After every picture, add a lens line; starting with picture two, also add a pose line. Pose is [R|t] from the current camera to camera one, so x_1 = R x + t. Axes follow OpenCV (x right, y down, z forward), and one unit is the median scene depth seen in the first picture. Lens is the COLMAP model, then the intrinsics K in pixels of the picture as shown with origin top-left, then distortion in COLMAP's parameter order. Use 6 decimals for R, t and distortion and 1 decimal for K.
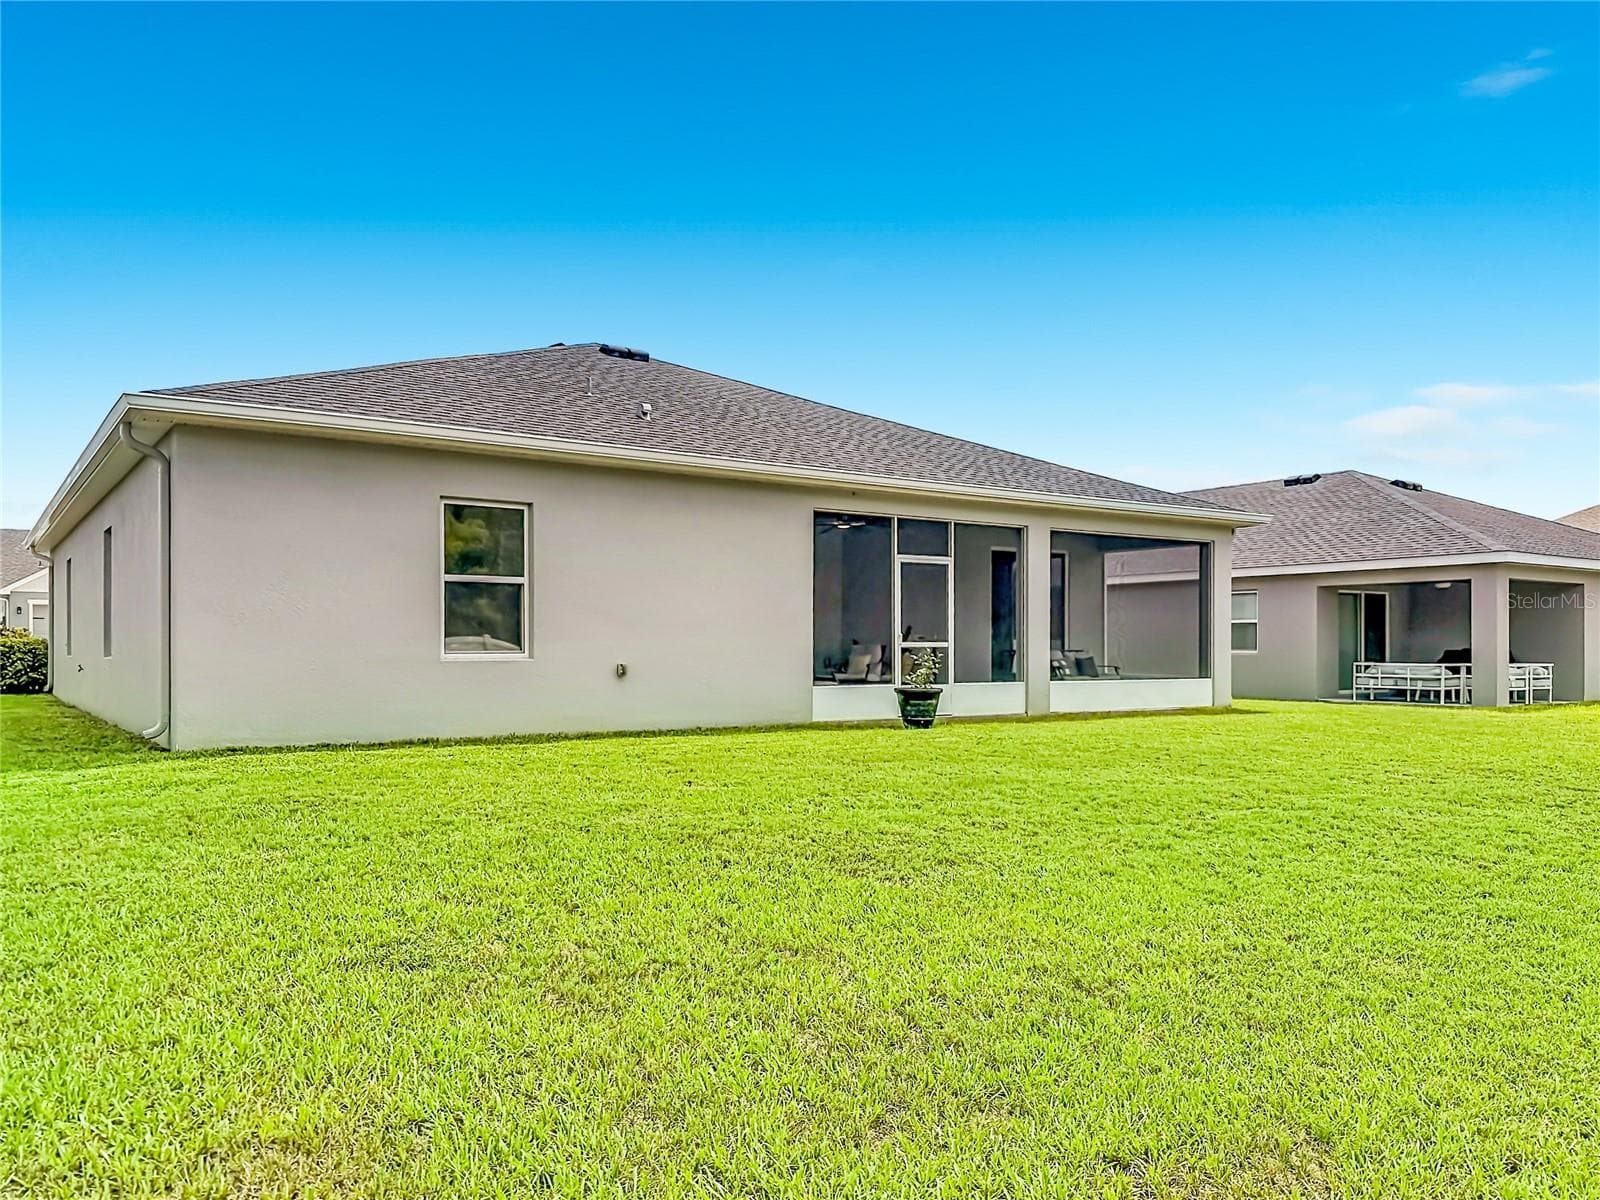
lens RADIAL K [[1175.8, 0, 800.0], [0, 1175.8, 600.0], [0, 0, 1]] dist [0.000964, -0.000777]
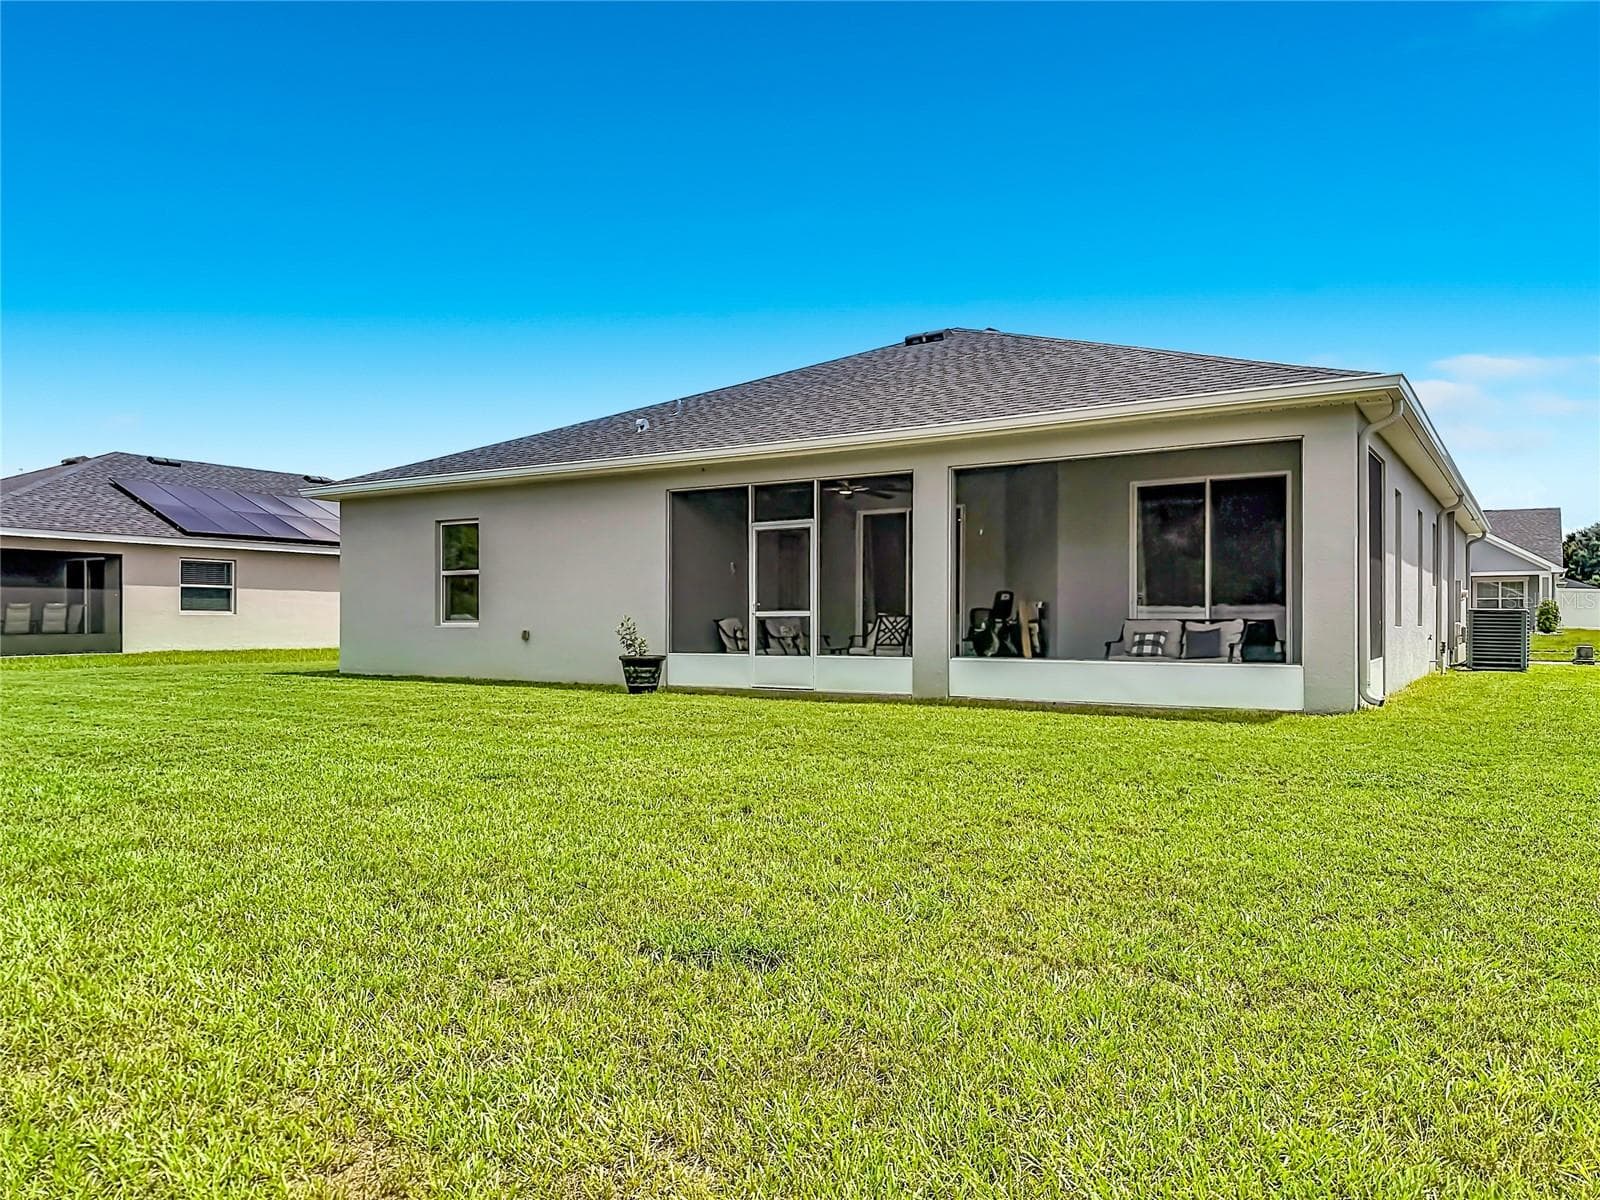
lens RADIAL K [[1175.8, 0, 800.0], [0, 1175.8, 600.0], [0, 0, 1]] dist [0.000964, -0.000777]
pose [[0.373559, -0.018830, -0.927415, 1.007958], [0.039302, 0.999217, -0.004457, 0.031705], [0.926773, -0.034784, 0.374007, 0.659073]]
